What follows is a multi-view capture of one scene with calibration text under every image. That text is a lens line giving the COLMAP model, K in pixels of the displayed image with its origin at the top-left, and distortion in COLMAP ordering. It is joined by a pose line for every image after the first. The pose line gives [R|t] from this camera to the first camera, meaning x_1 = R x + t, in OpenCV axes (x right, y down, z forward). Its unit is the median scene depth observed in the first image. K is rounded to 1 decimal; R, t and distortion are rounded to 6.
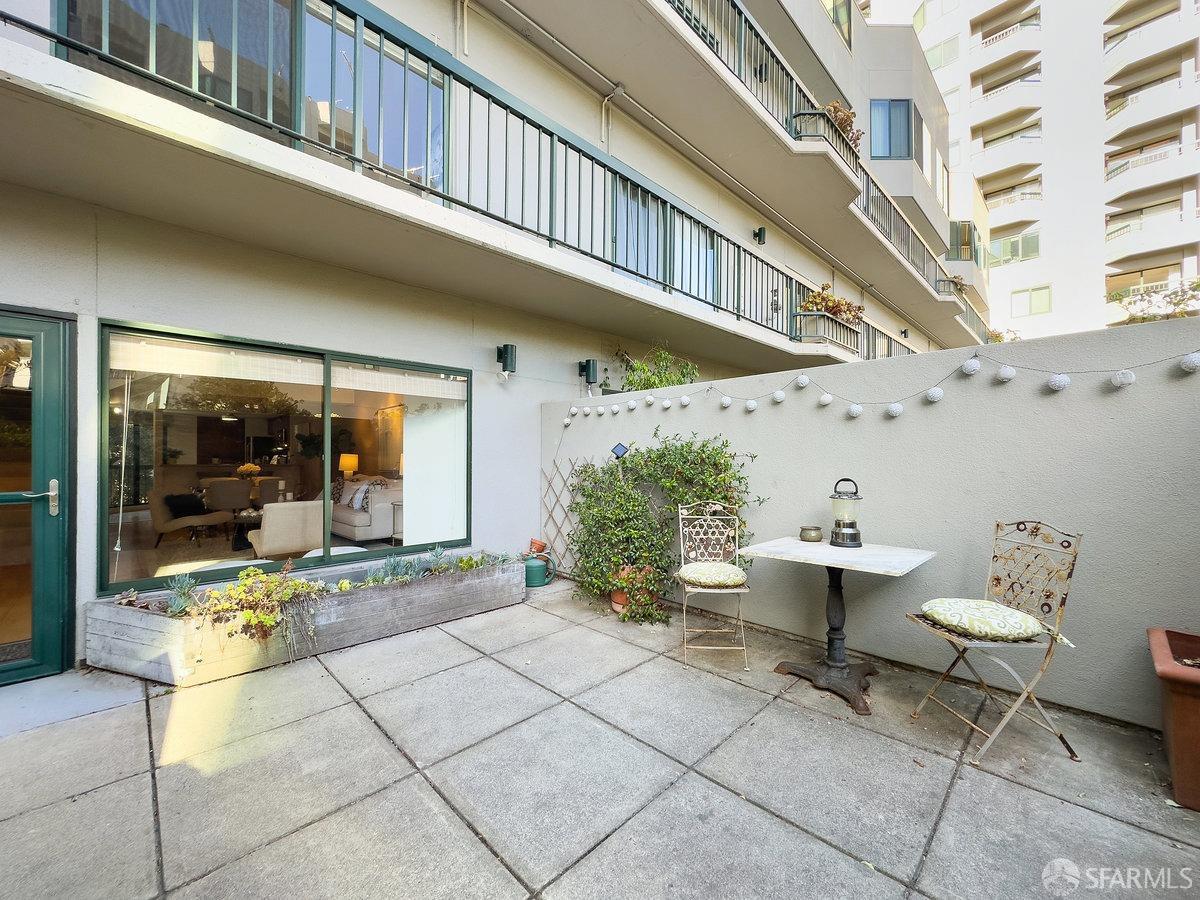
lens RADIAL K [[488.6, 0, 604.5], [0, 488.6, 445.6], [0, 0, 1]] dist [-0.000962, 0.000160]
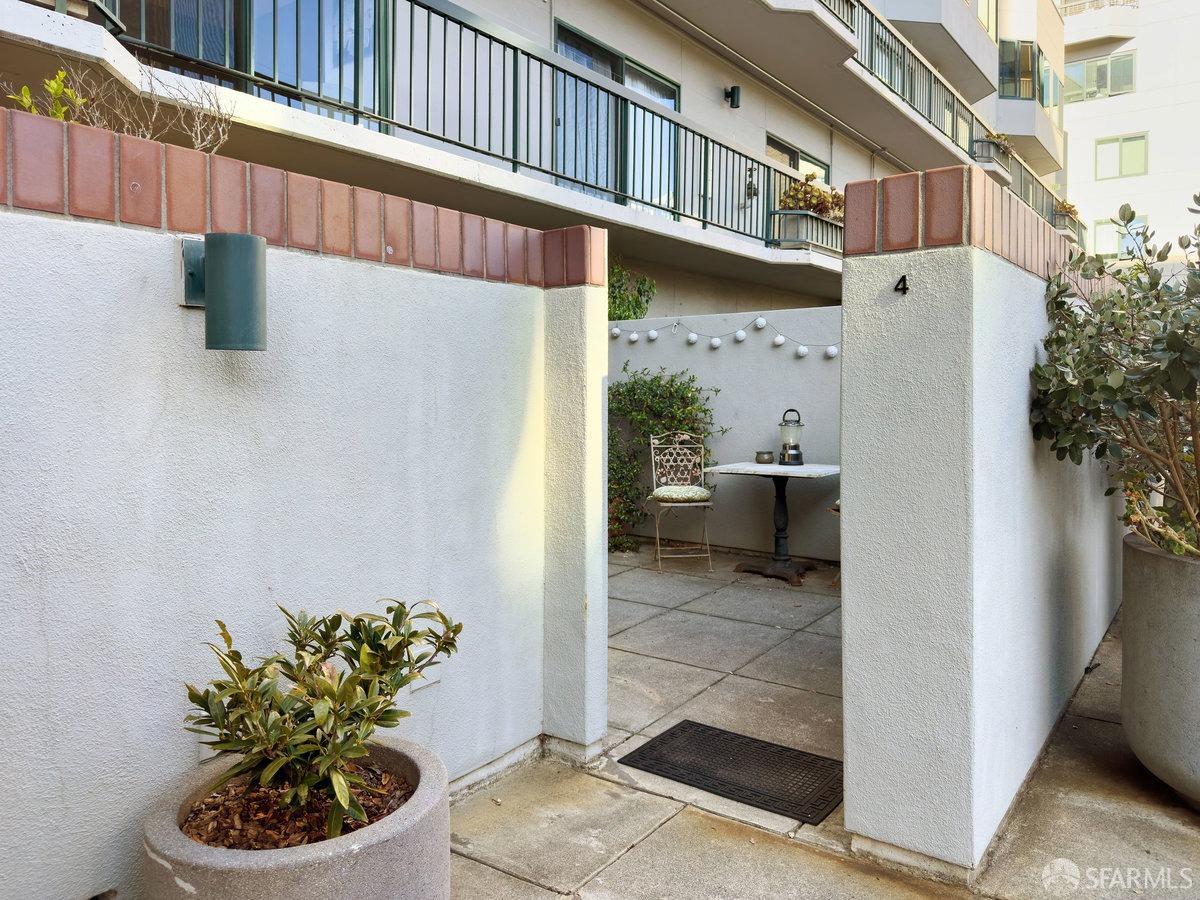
lens RADIAL K [[846.1, 0, 599.8], [0, 846.1, 438.9], [0, 0, 1]] dist [0.115448, -0.159211]
pose [[0.988641, -0.015266, 0.149518, -0.242640], [0.003053, 0.996662, 0.081576, -0.025310], [-0.150264, -0.080193, 0.985388, -0.843755]]
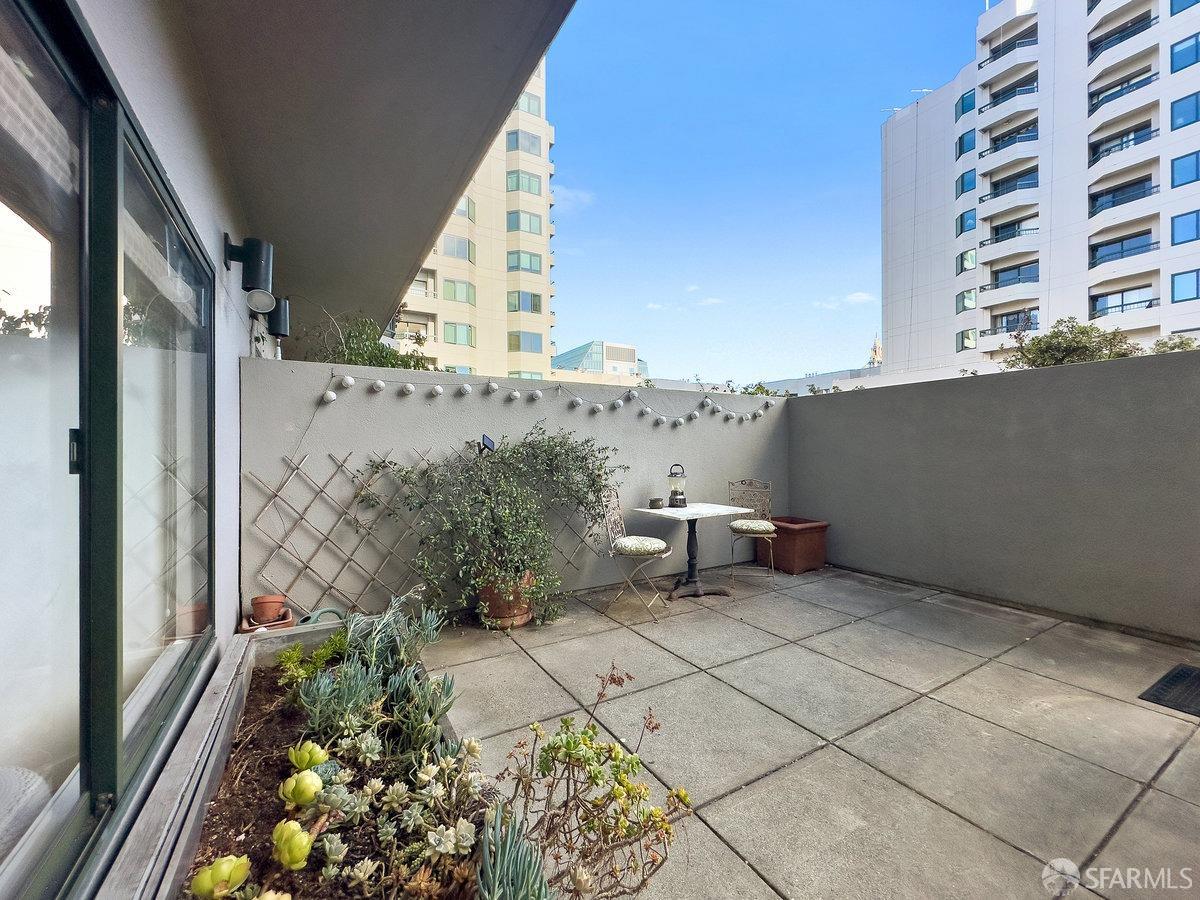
lens RADIAL K [[484.7, 0, 600.0], [0, 484.7, 450.0], [0, 0, 1]] dist [-0.002755, 0.000615]
pose [[0.239310, 0.001551, 0.970942, -0.906215], [-0.009959, 0.999950, 0.000857, 0.021987], [-0.970892, -0.009875, 0.239314, 0.740662]]
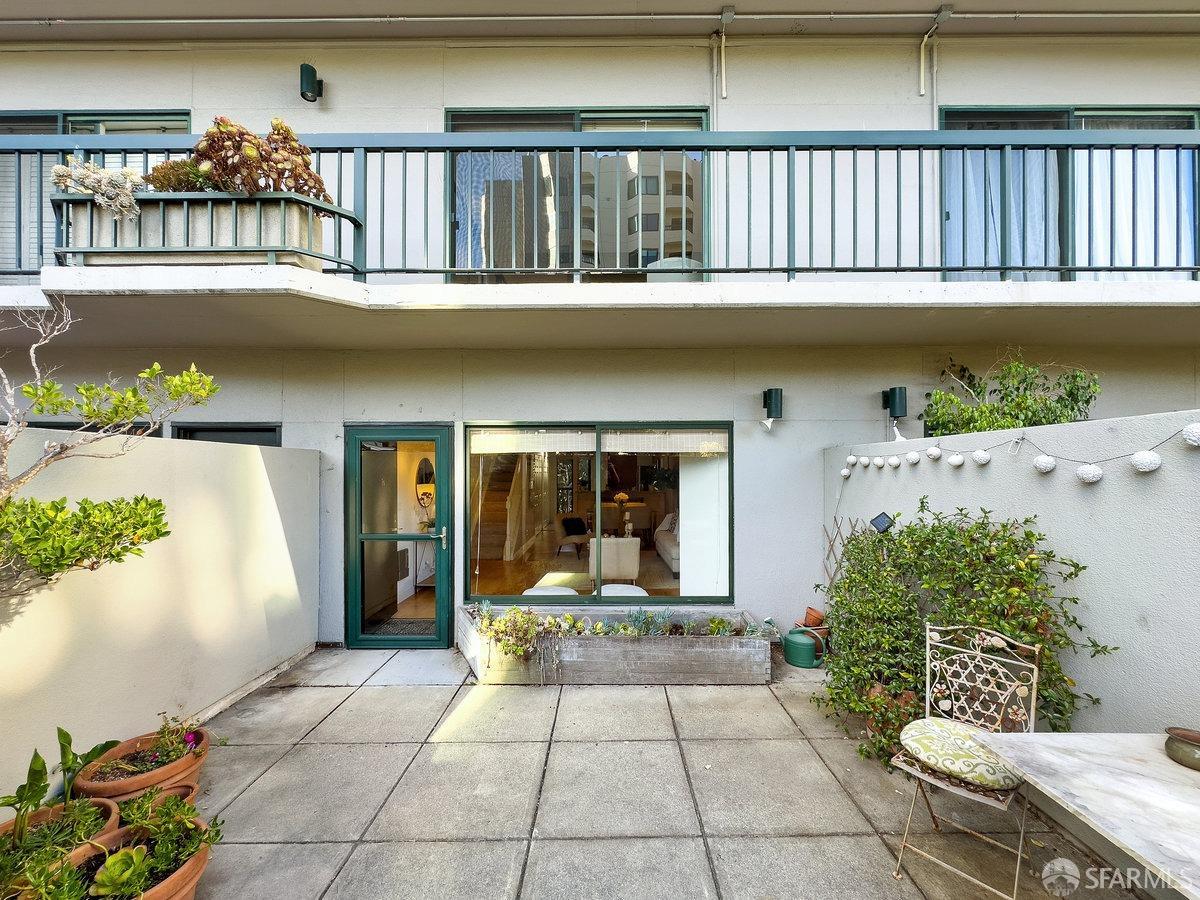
lens RADIAL K [[493.2, 0, 623.3], [0, 493.2, 446.9], [0, 0, 1]] dist [0.000004, 0.000092]
pose [[0.702705, -0.022733, -0.711118, 0.351554], [0.019472, 0.999730, -0.012717, -0.125701], [0.711215, -0.004910, 0.702957, 0.214476]]
